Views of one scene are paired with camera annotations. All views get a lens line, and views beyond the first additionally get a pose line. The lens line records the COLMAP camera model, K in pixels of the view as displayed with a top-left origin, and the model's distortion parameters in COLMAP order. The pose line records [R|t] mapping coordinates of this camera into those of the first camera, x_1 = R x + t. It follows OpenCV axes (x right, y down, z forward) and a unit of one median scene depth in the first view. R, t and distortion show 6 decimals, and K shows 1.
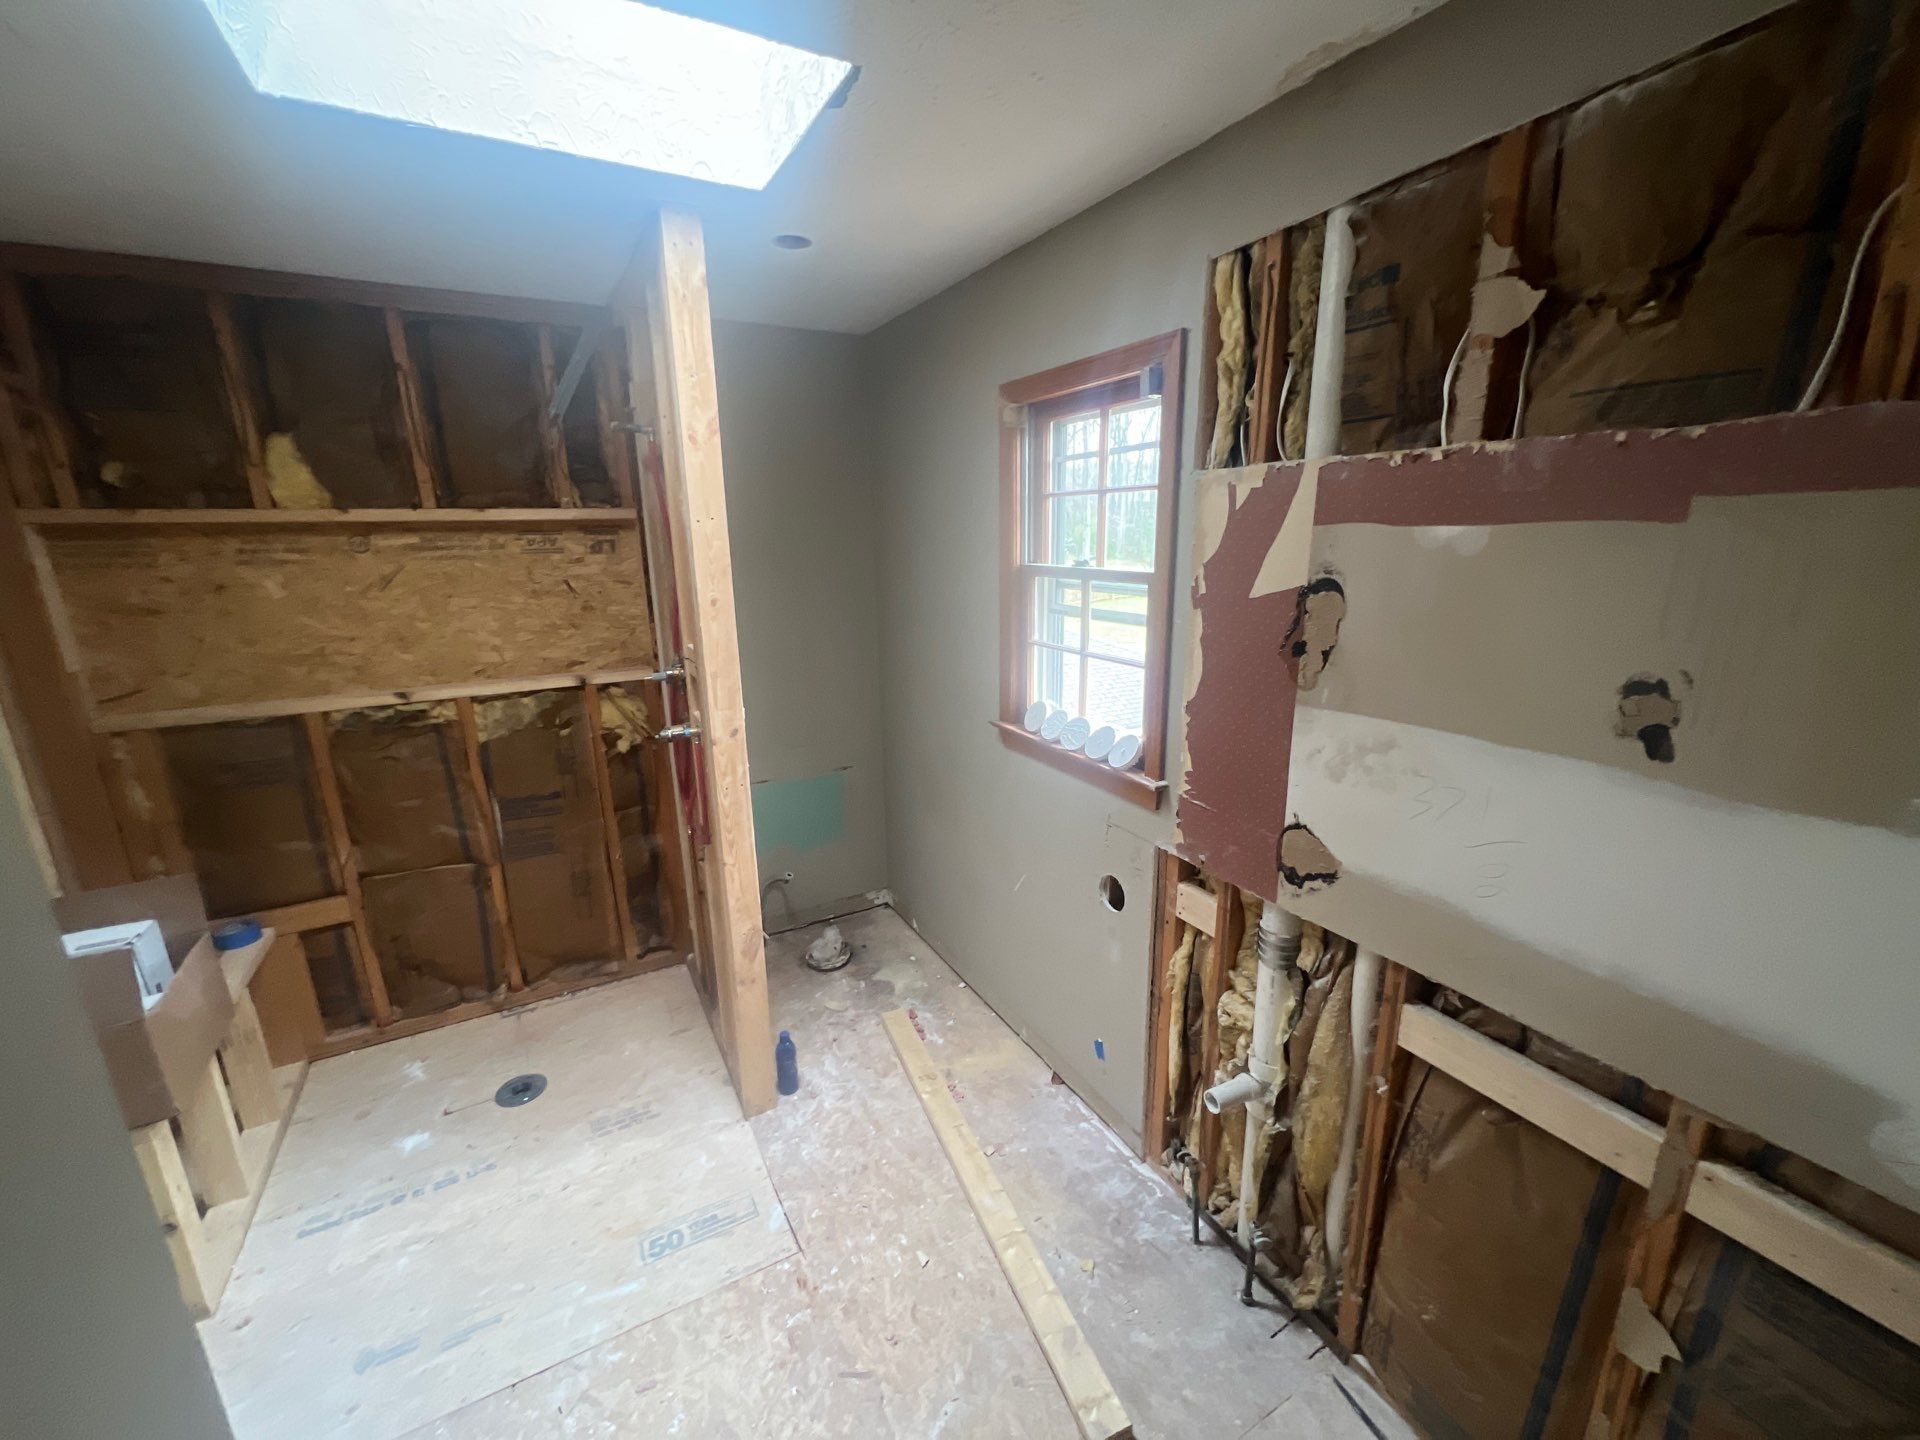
lens RADIAL K [[769.3, 0, 957.2], [0, 769.3, 726.0], [0, 0, 1]] dist [0.000220, 0.000099]
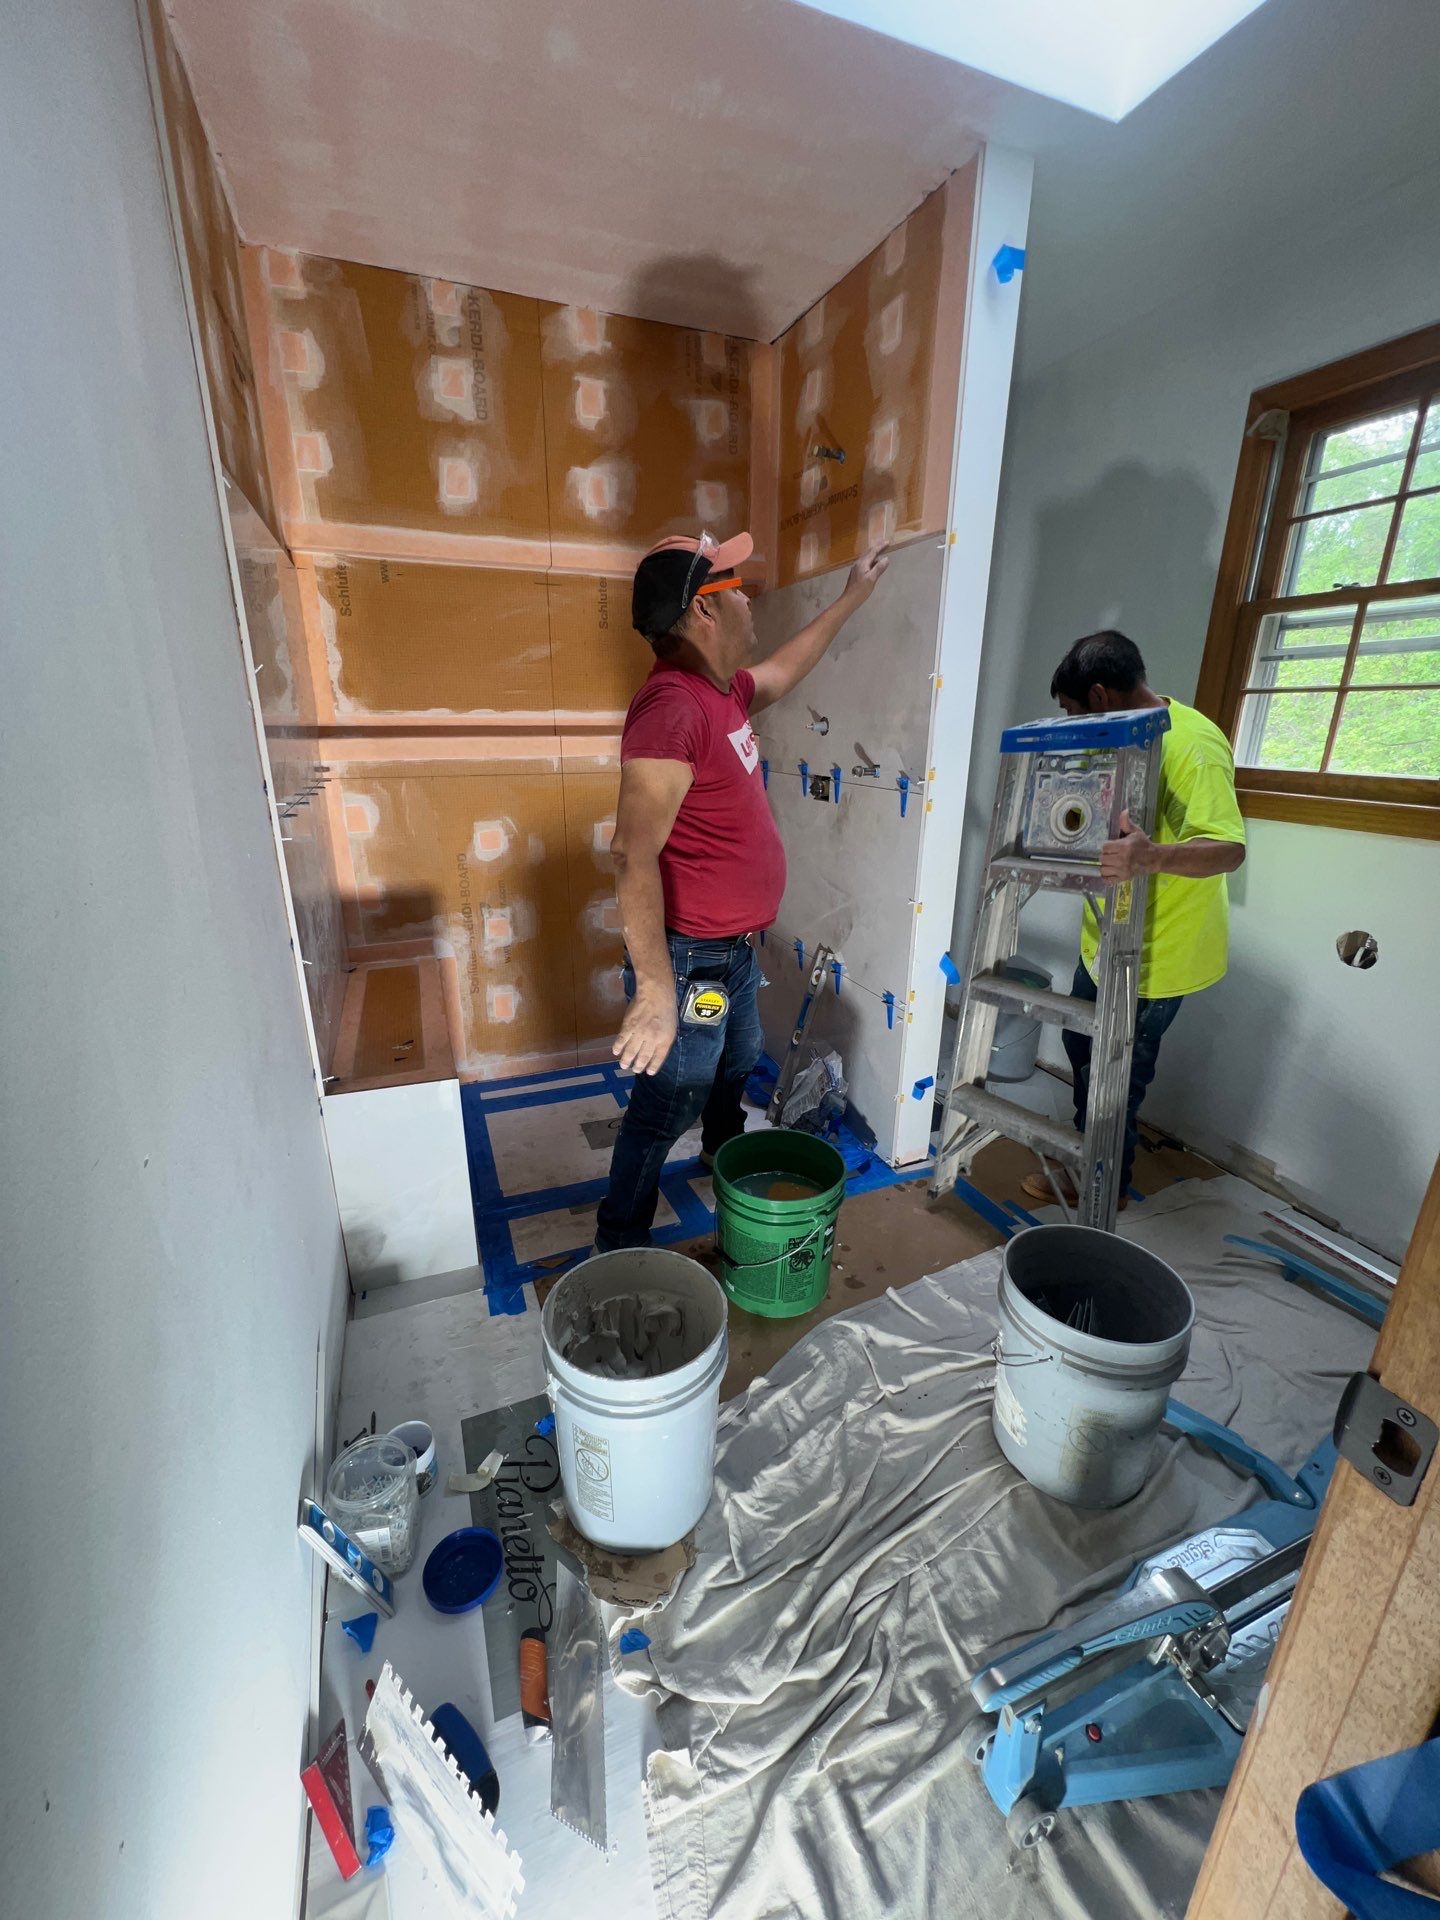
lens RADIAL K [[769.3, 0, 718.6], [0, 769.3, 960.6], [0, 0, 1]] dist [0.000220, 0.000099]
pose [[0.992919, 0.056502, -0.104492, -0.461686], [-0.050105, 0.996763, 0.062865, 0.208585], [0.107706, -0.057184, 0.992537, -0.004411]]
